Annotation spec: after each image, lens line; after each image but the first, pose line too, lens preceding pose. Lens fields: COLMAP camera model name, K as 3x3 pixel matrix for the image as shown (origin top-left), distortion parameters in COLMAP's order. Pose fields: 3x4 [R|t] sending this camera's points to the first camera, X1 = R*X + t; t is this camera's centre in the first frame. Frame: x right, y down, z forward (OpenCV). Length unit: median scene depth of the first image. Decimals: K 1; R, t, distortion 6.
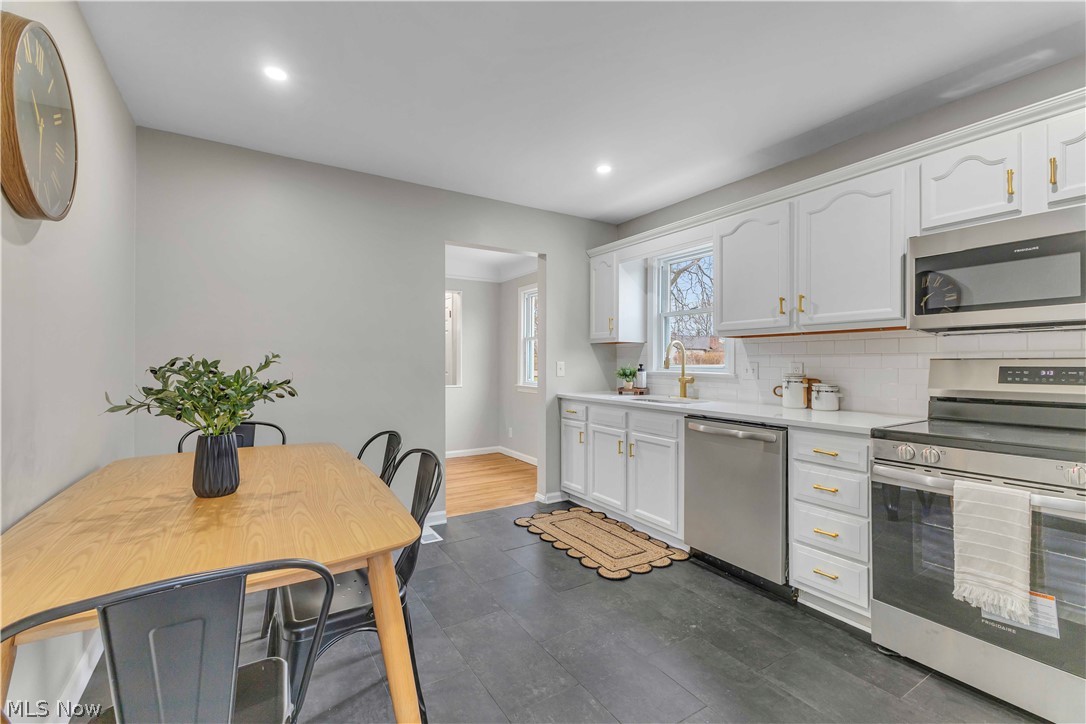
lens RADIAL K [[520.4, 0, 543.0], [0, 520.4, 362.0], [0, 0, 1]] dist [0.000999, -0.000088]
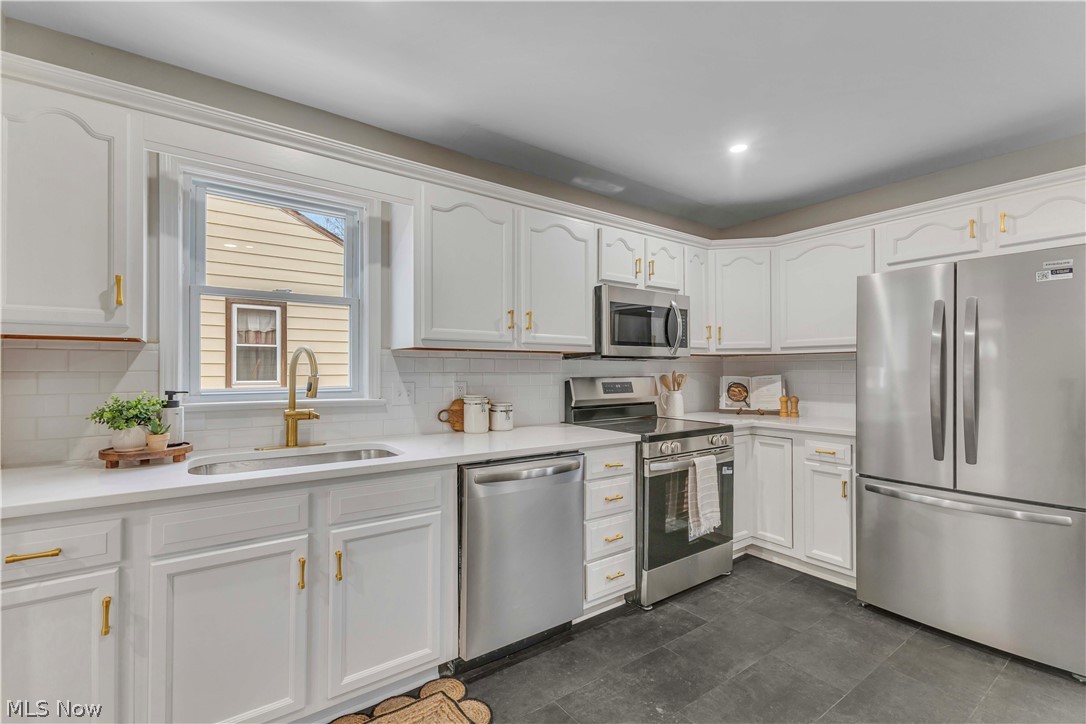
lens RADIAL K [[467.0, 0, 540.7], [0, 467.0, 369.2], [0, 0, 1]] dist [0.002625, 0.000206]
pose [[-0.086819, 0.000840, 0.996224, -0.344696], [-0.003025, 0.999995, -0.001107, -0.021514], [-0.996220, -0.003110, -0.086816, 1.008734]]
